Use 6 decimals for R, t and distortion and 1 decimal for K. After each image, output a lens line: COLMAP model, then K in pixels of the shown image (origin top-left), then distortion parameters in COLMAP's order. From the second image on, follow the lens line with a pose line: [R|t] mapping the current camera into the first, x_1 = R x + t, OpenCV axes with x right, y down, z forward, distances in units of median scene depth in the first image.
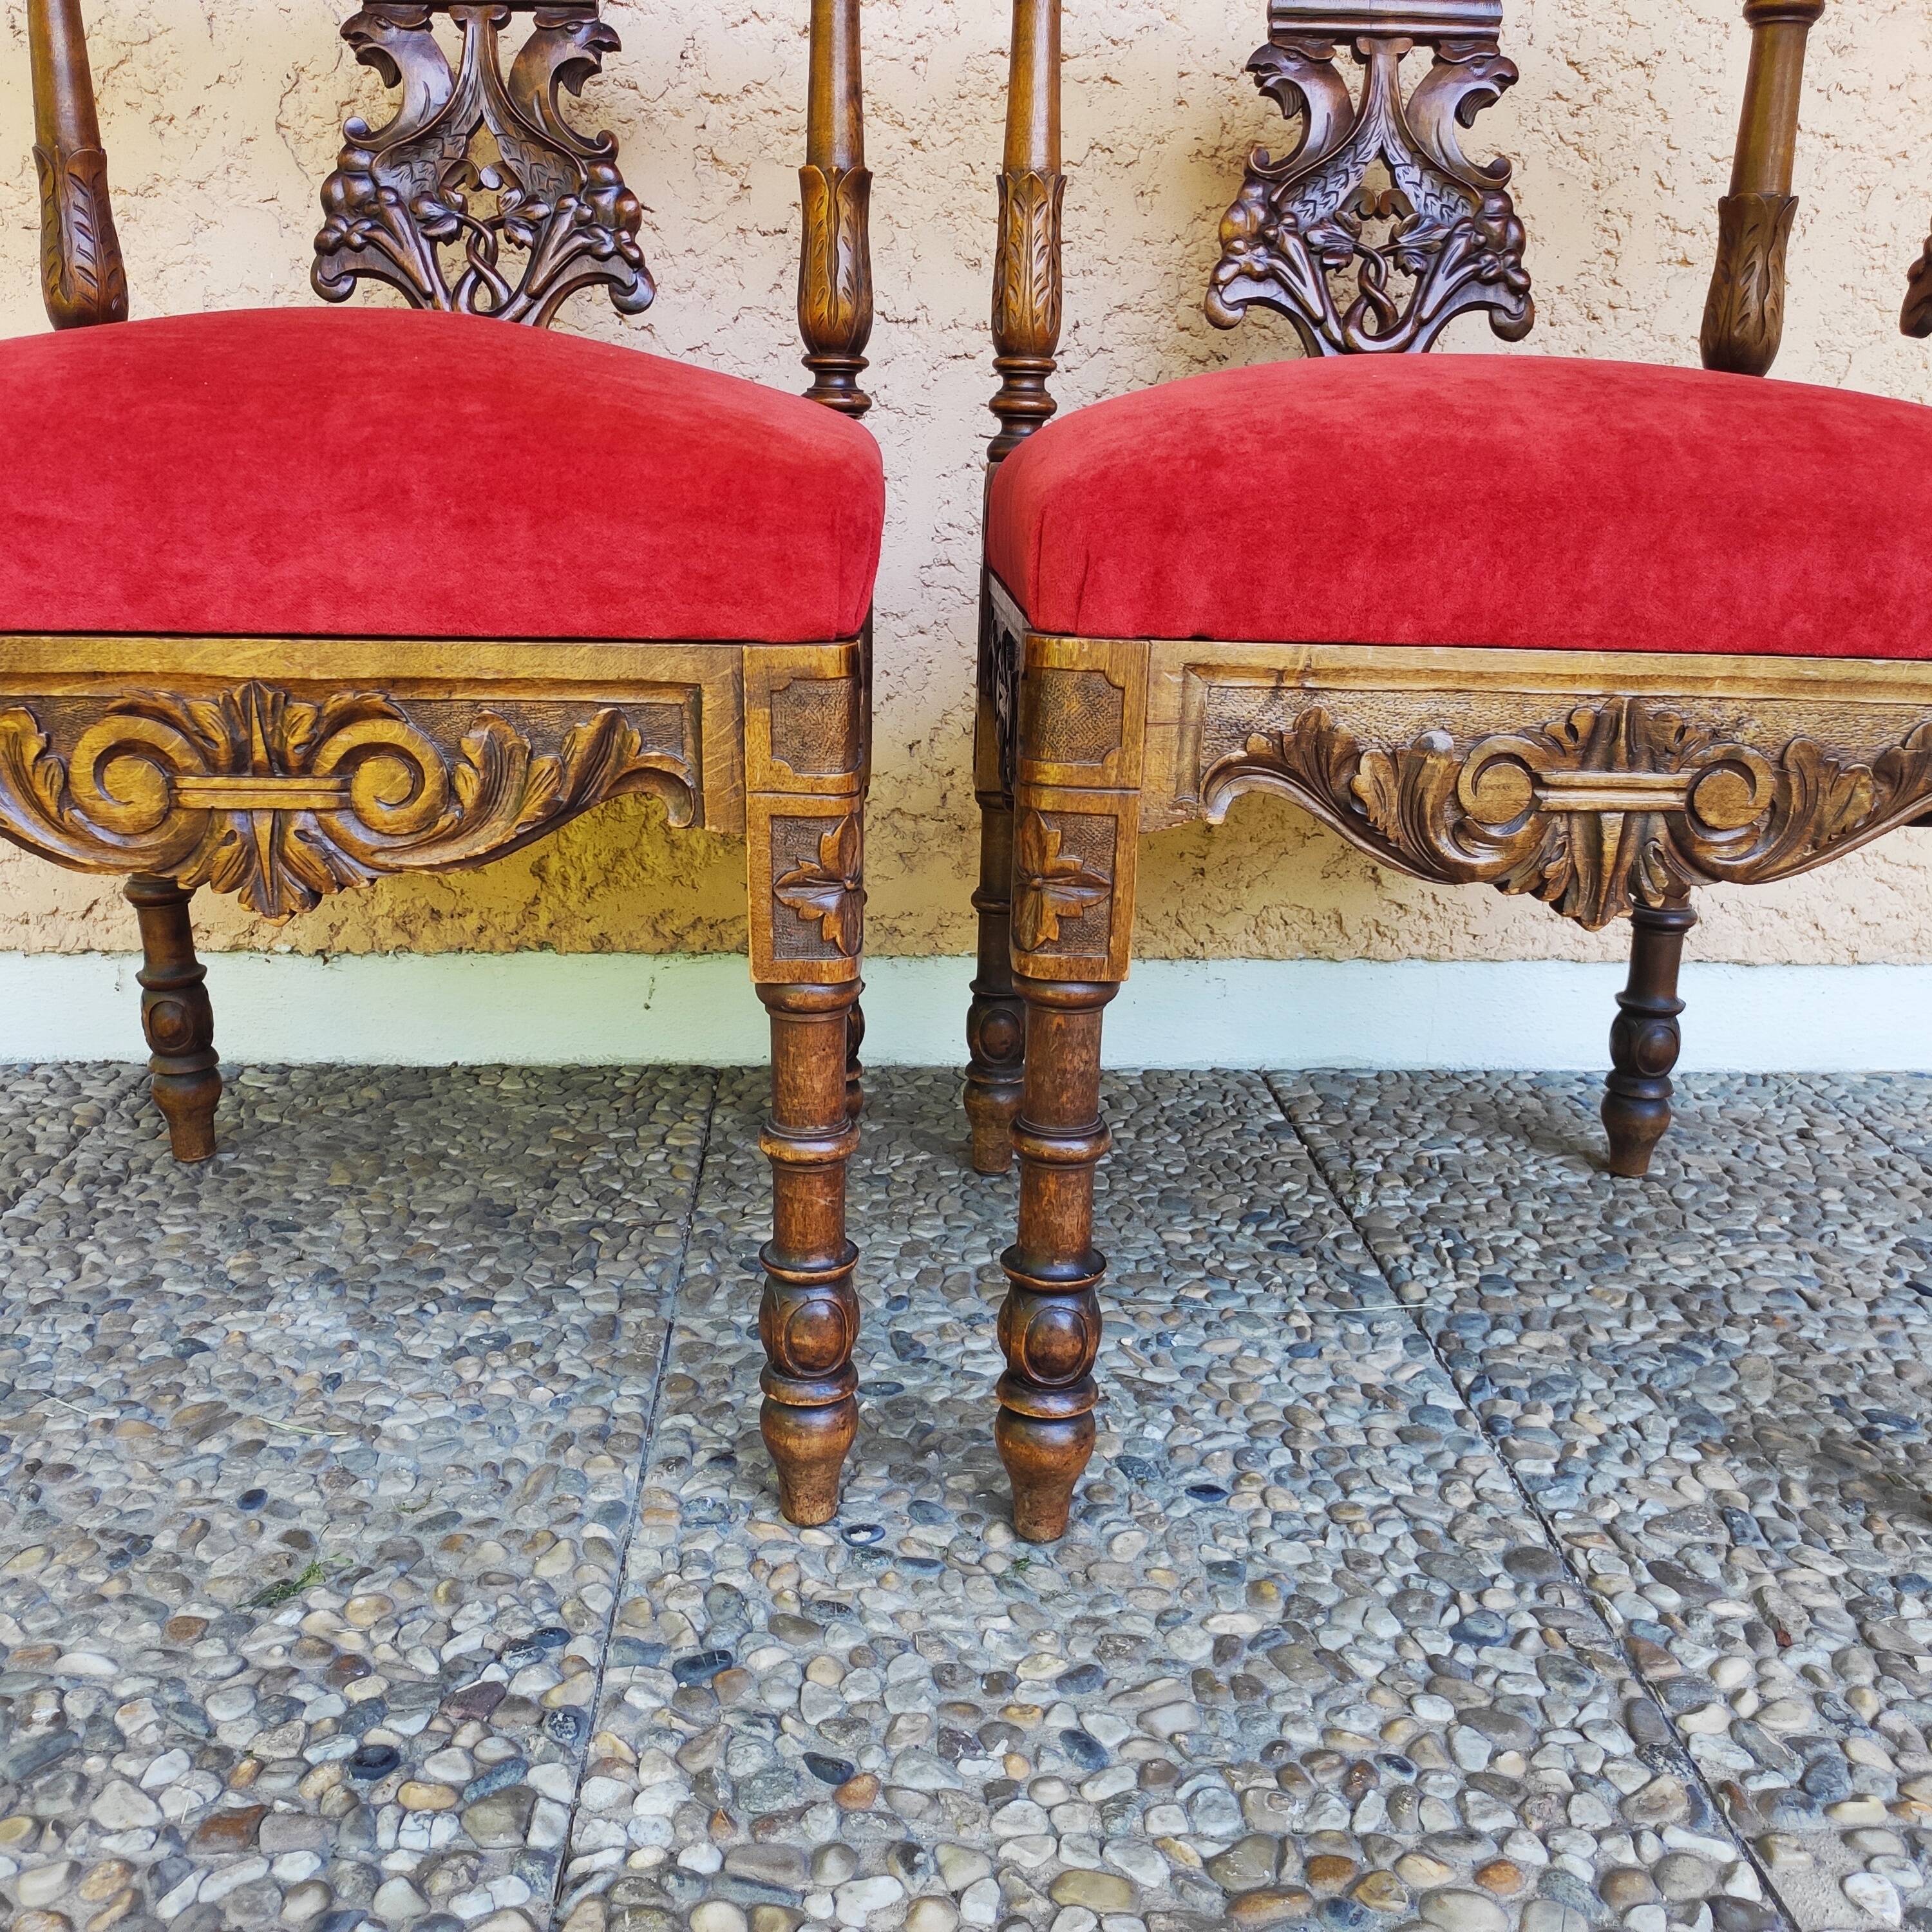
lens RADIAL K [[1943.2, 0, 968.8], [0, 1943.2, 959.0], [0, 0, 1]] dist [0.043739, 0.000000]
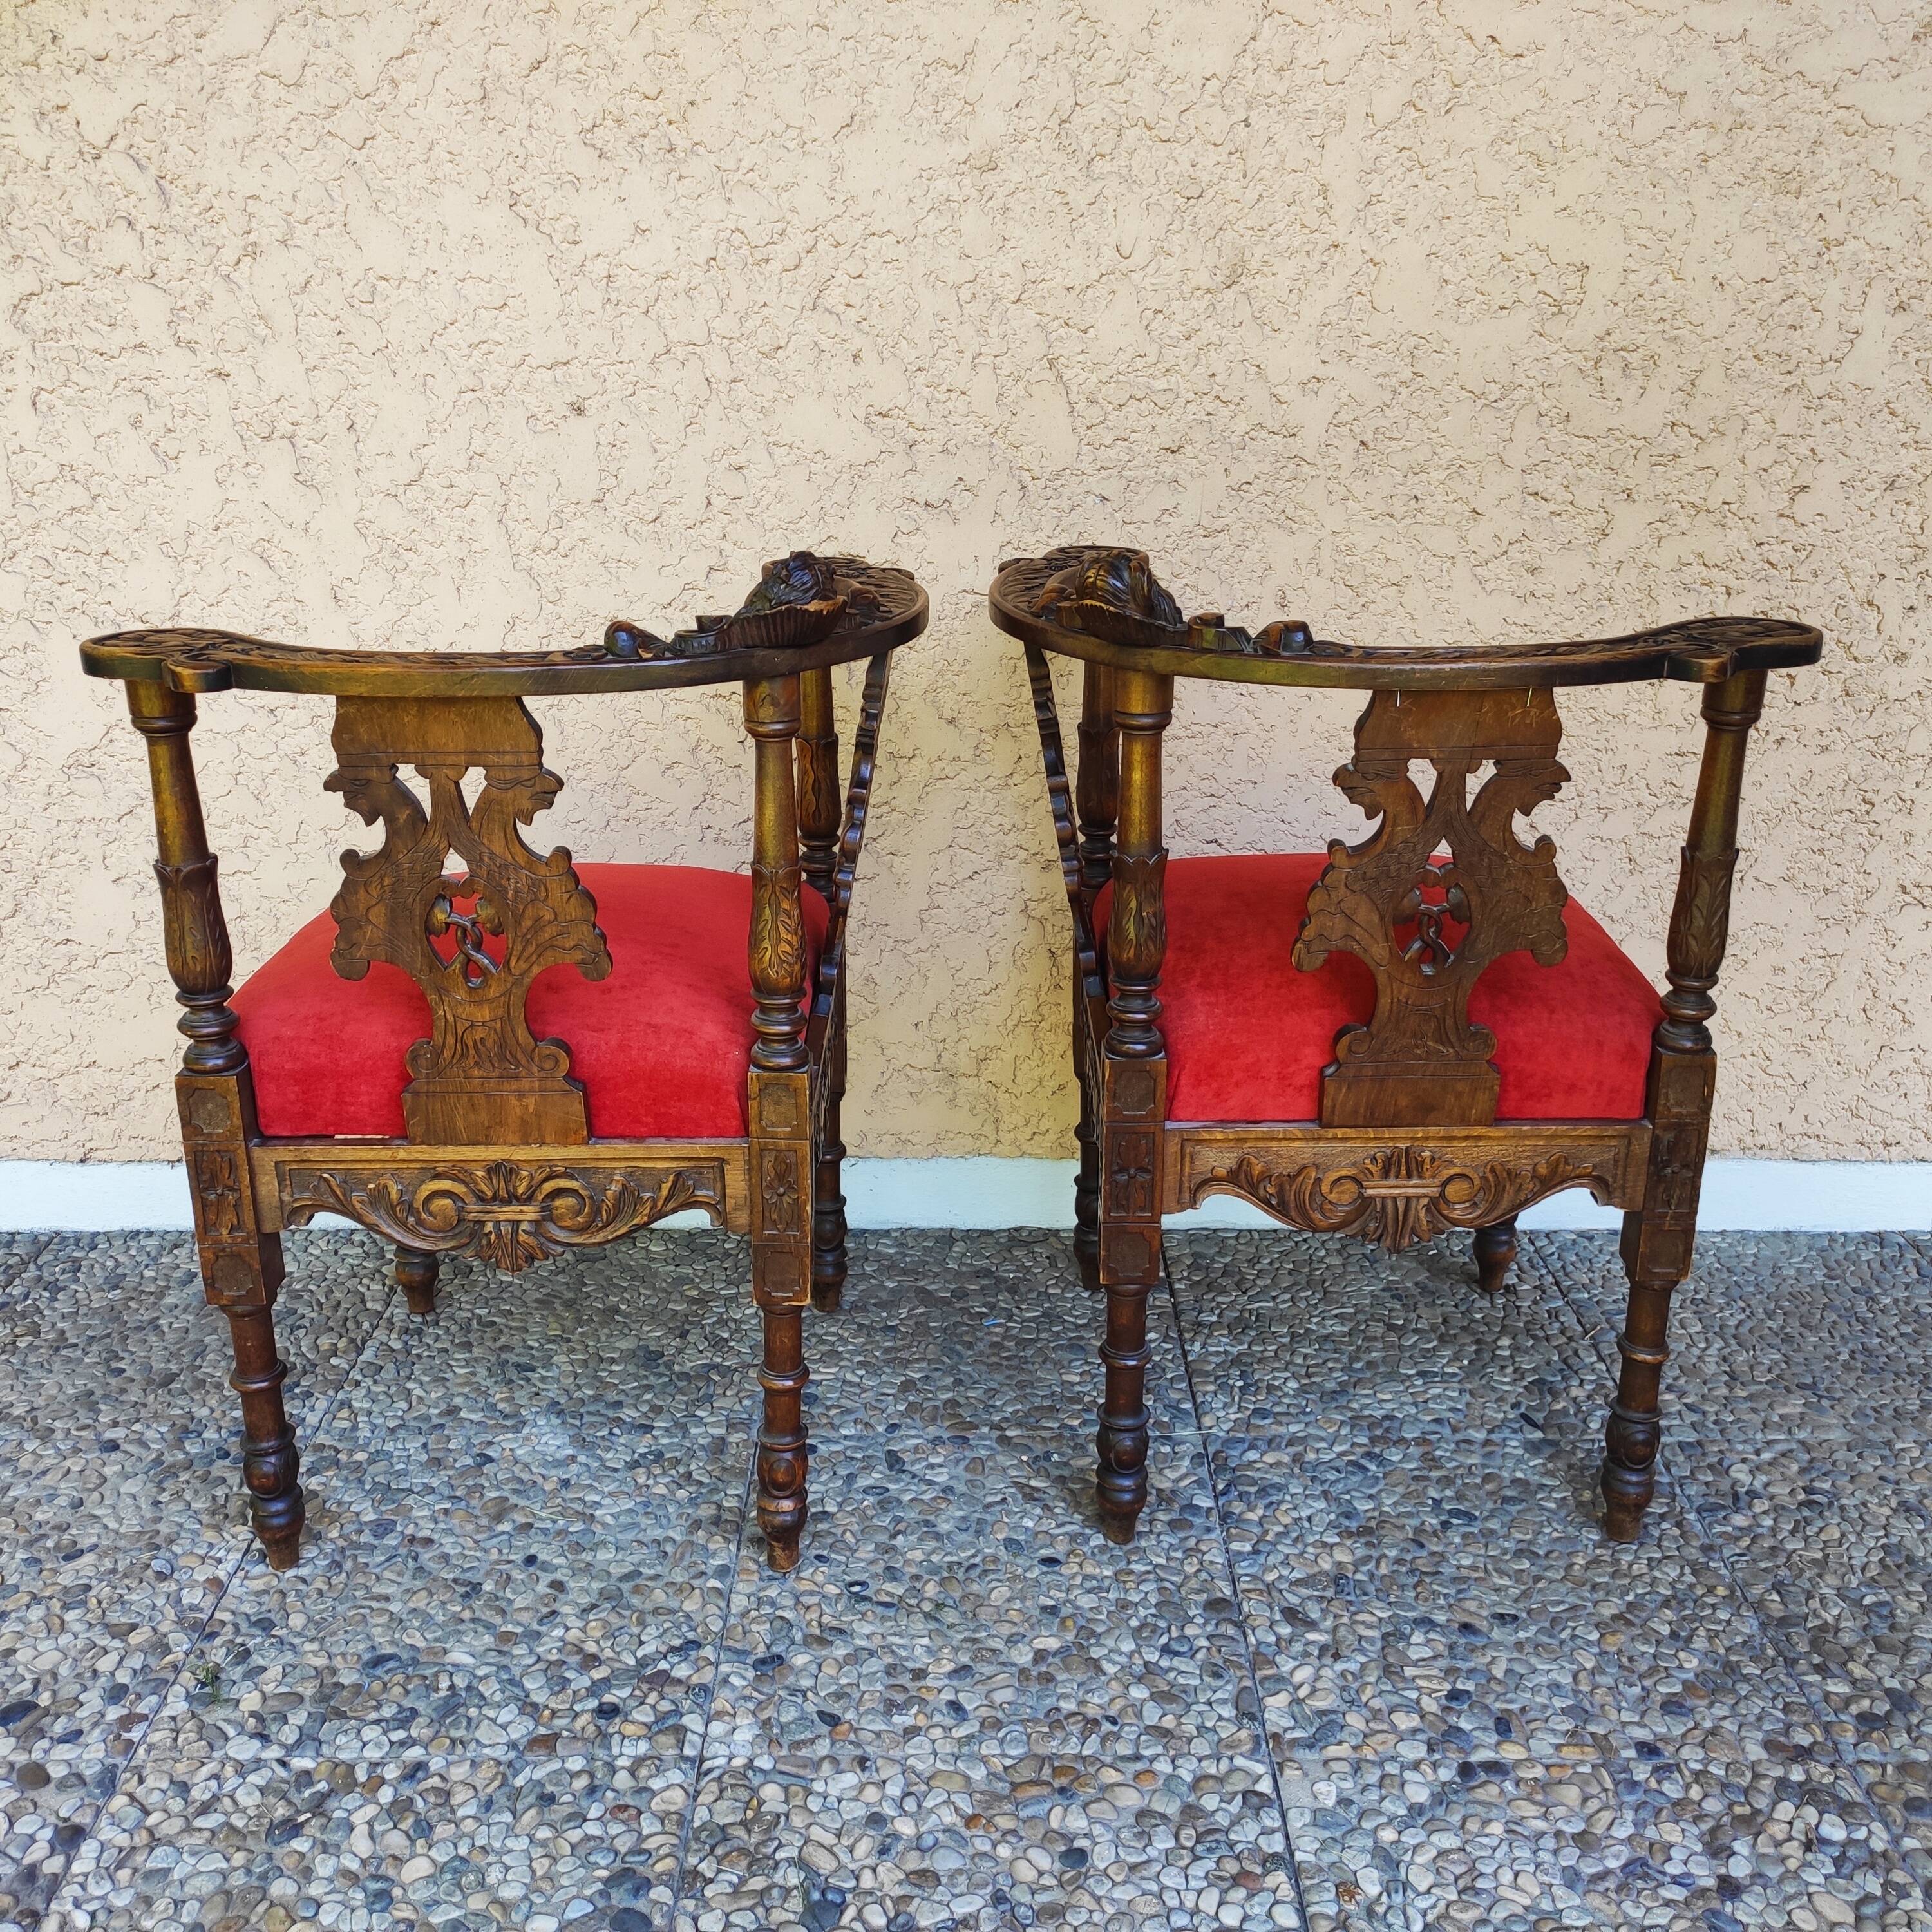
lens RADIAL K [[1943.2, 0, 968.1], [0, 1943.2, 956.5], [0, 0, 1]] dist [0.043739, 0.000000]
pose [[0.998200, -0.004405, -0.059811, 0.136833], [0.007939, 0.998228, 0.058969, -0.341201], [0.059445, -0.059337, 0.996466, -0.667169]]
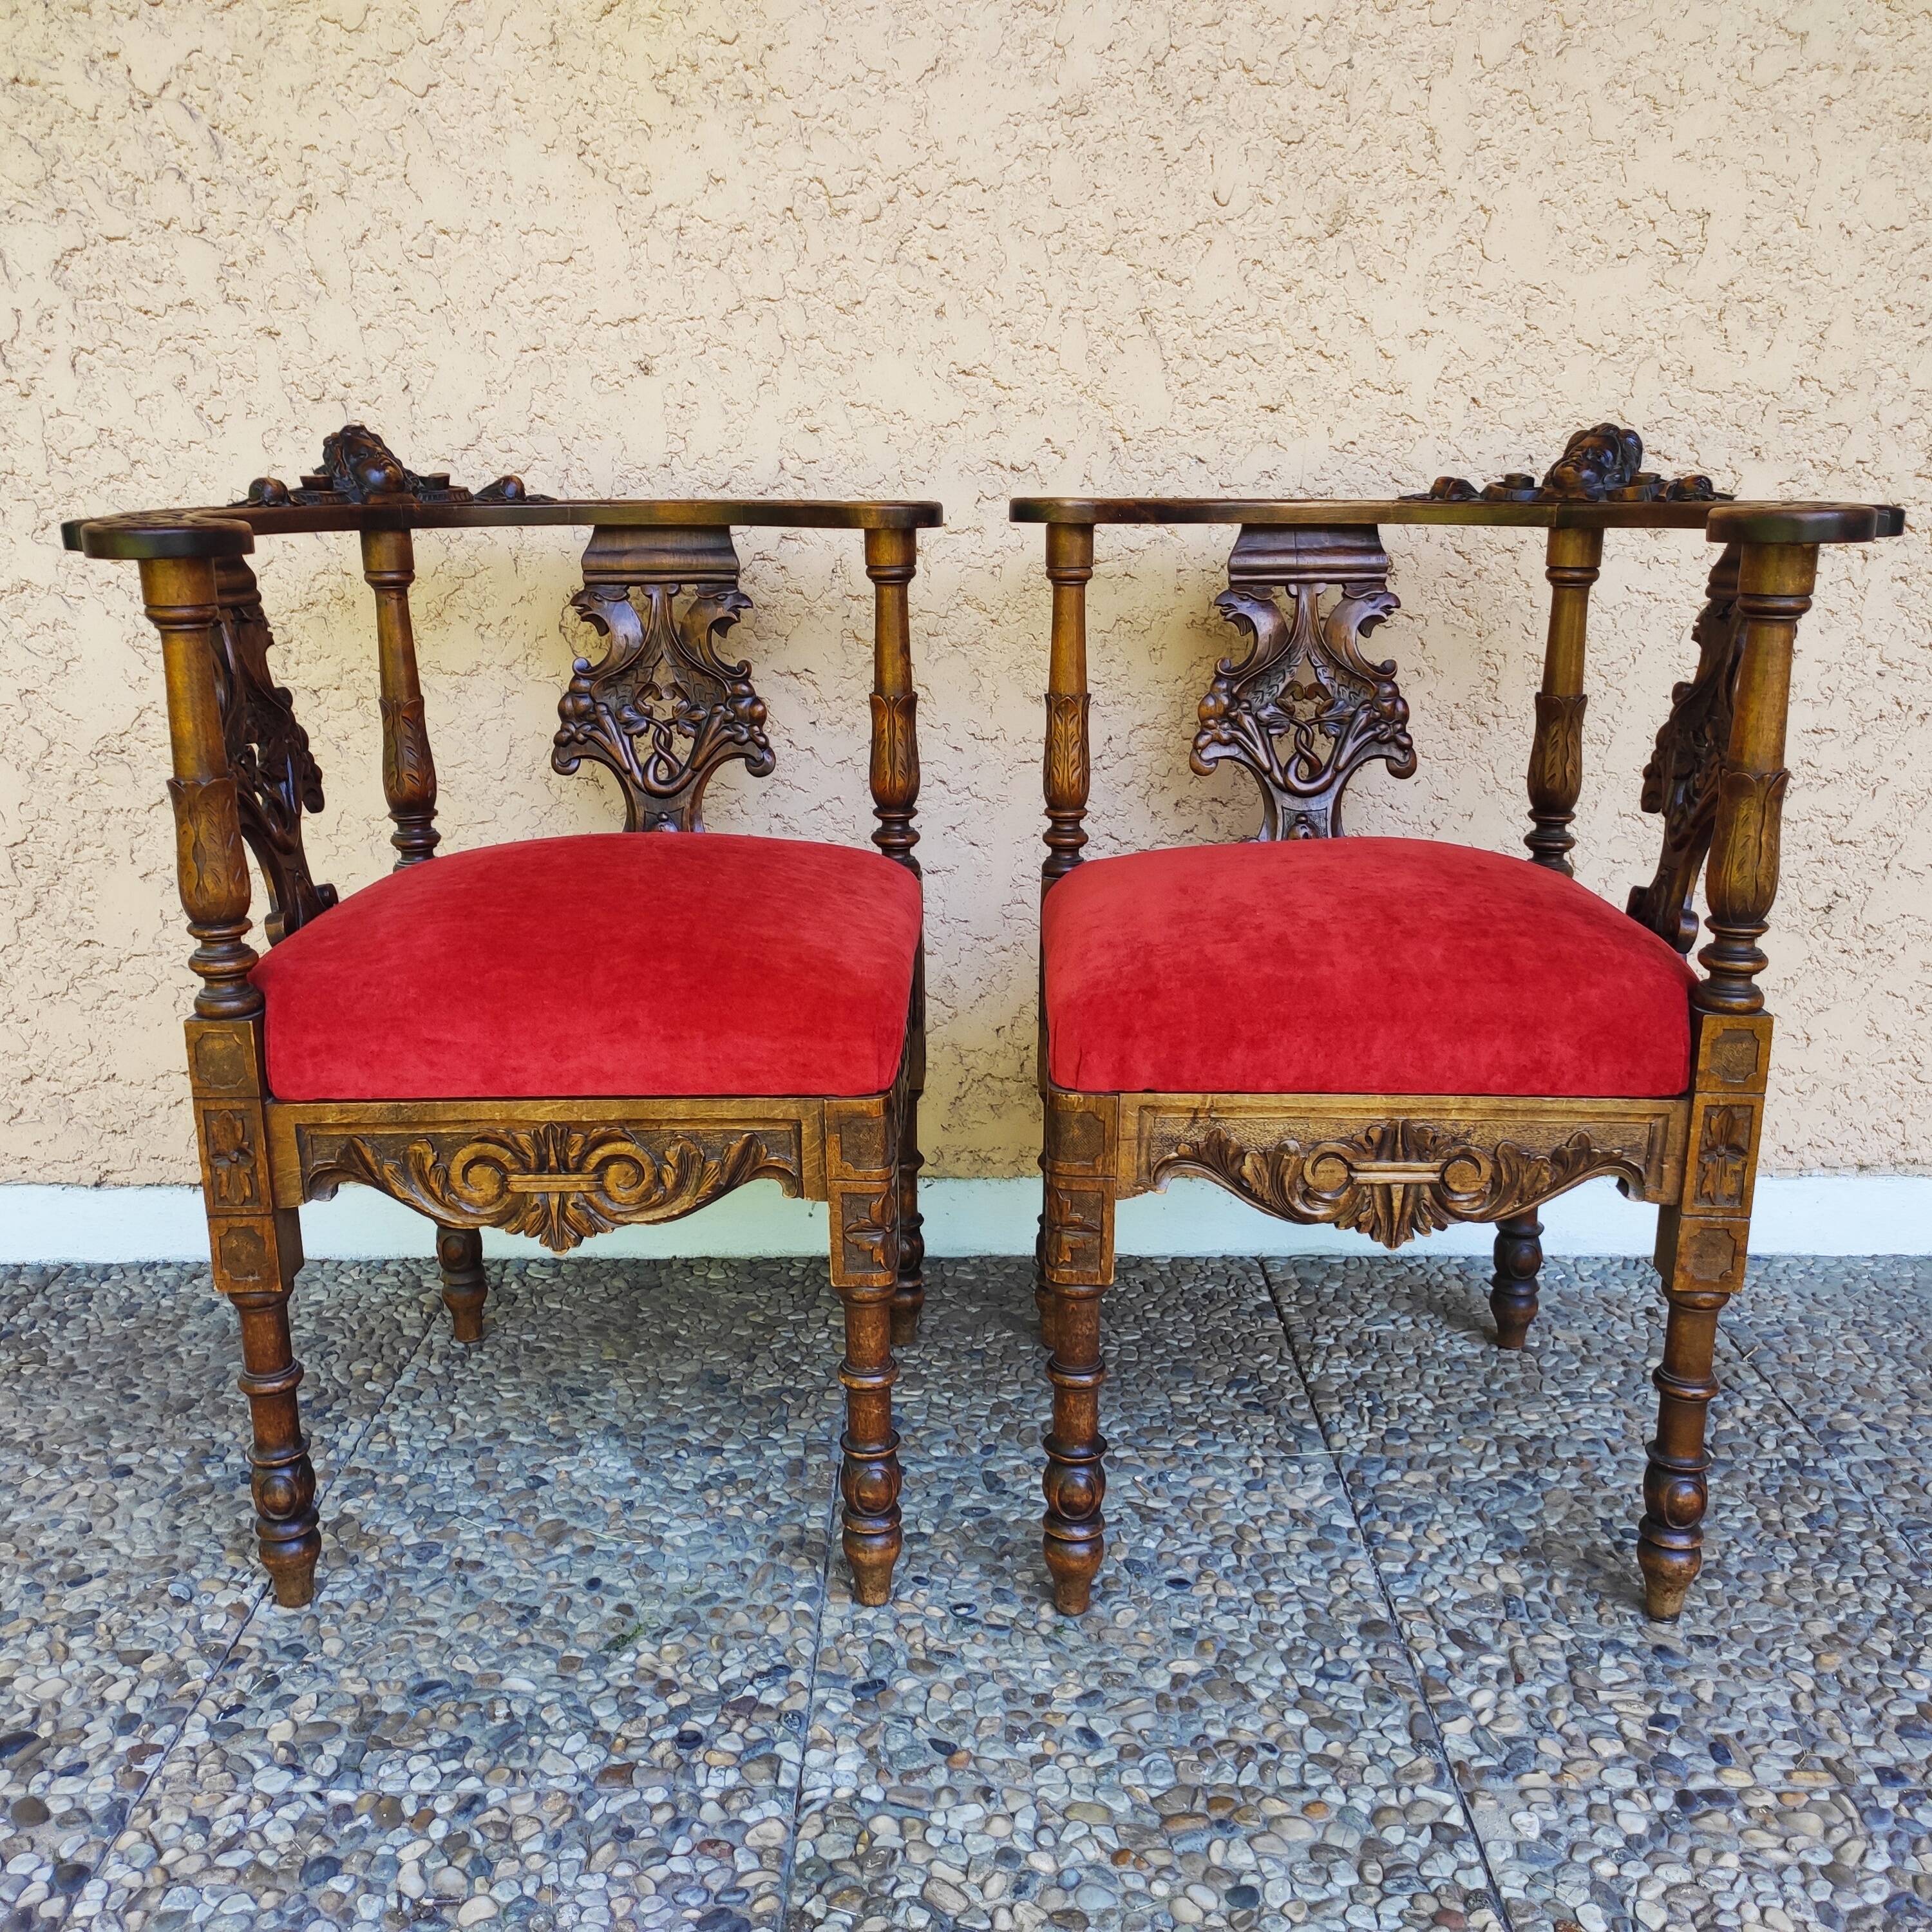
lens RADIAL K [[1943.2, 0, 968.2], [0, 1943.2, 957.2], [0, 0, 1]] dist [0.043739, 0.000000]
pose [[0.998068, -0.013775, -0.060592, 0.047105], [0.012504, 0.999695, -0.021298, -0.180527], [0.060867, 0.020500, 0.997935, -0.536348]]
